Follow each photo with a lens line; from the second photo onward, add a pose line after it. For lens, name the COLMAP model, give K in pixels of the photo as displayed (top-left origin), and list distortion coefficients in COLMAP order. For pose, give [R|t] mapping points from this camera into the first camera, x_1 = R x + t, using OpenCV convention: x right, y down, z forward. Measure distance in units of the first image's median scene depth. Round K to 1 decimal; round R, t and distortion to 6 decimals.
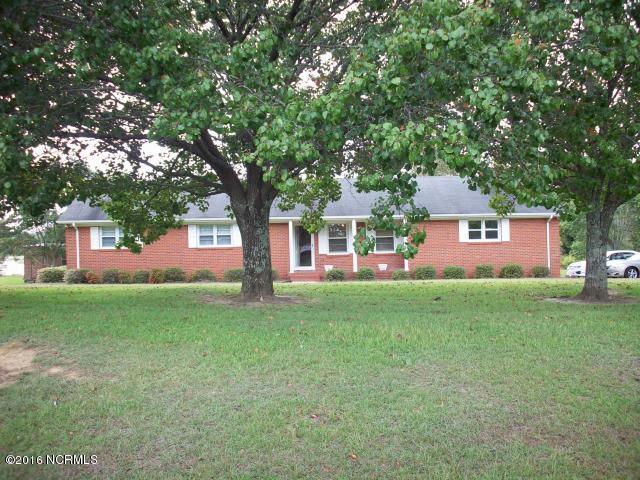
lens RADIAL K [[699.5, 0, 320.0], [0, 699.5, 239.6], [0, 0, 1]] dist [-0.001873, 0.009805]
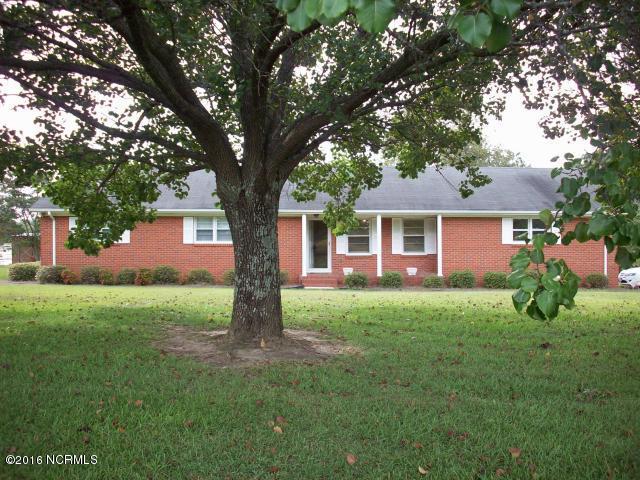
lens RADIAL K [[699.5, 0, 320.0], [0, 699.5, 239.6], [0, 0, 1]] dist [-0.001873, 0.009805]
pose [[0.999659, 0.022339, -0.013488, -0.011131], [-0.022221, 0.999714, 0.008805, -0.004439], [0.013681, -0.008502, 0.999870, 0.158492]]
